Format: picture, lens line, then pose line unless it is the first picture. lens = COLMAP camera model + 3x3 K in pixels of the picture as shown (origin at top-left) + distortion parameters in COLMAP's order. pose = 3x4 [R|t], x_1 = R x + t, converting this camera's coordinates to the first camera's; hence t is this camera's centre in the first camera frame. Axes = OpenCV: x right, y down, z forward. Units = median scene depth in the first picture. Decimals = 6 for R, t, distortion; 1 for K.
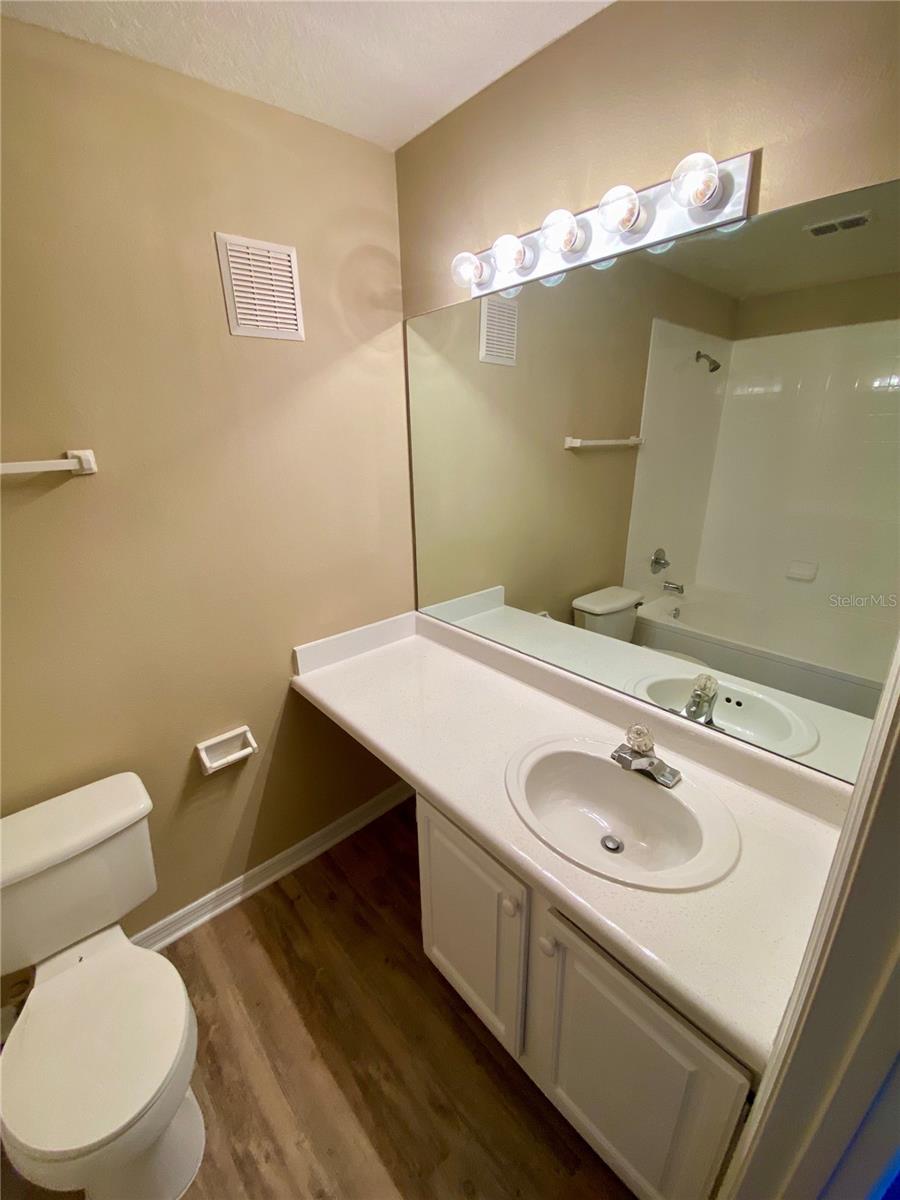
lens RADIAL K [[492.9, 0, 444.8], [0, 492.9, 594.4], [0, 0, 1]] dist [0.020547, -0.019185]
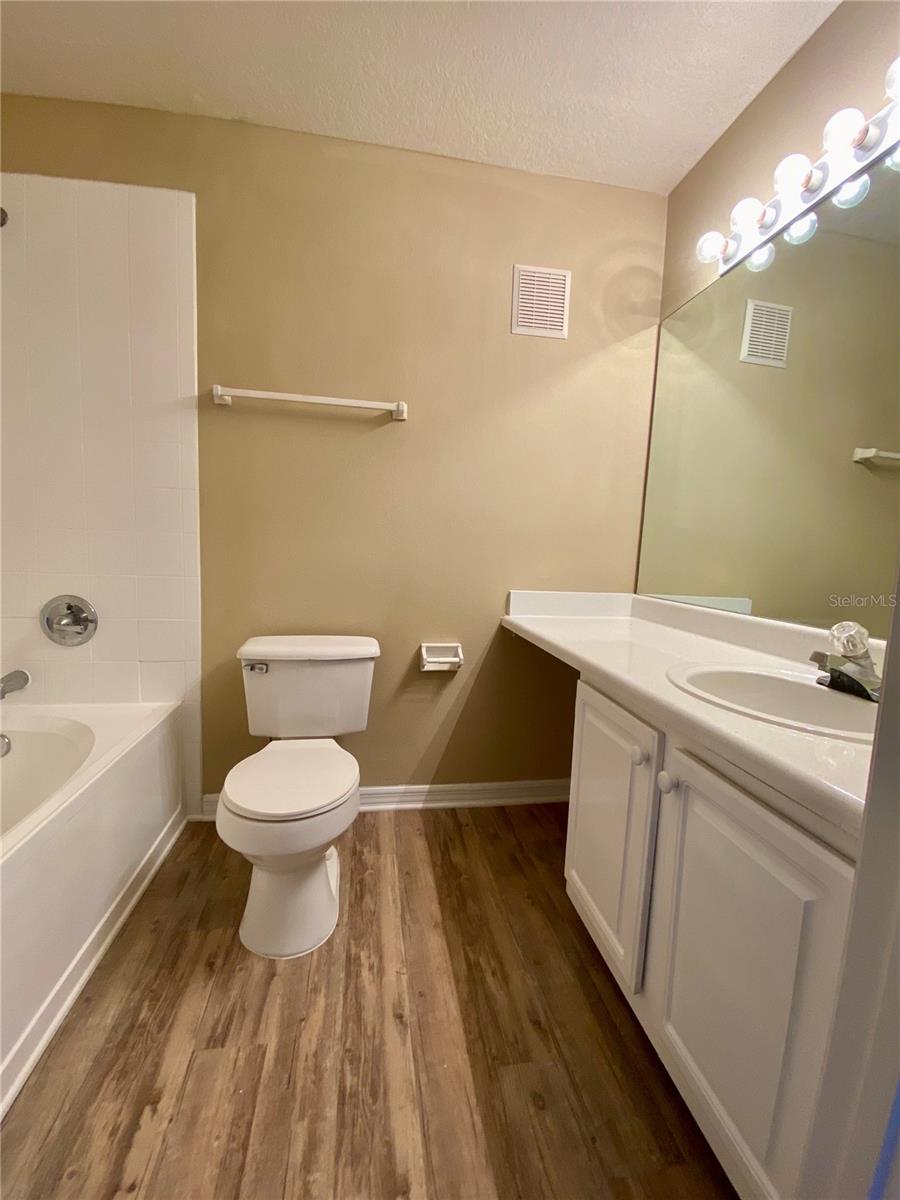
lens RADIAL K [[492.9, 0, 444.8], [0, 492.9, 594.4], [0, 0, 1]] dist [0.020547, -0.019185]
pose [[0.842798, 0.114925, -0.525818, 0.193176], [-0.234084, 0.957971, -0.165819, 0.393626], [0.484661, 0.262838, 0.834278, -0.034678]]
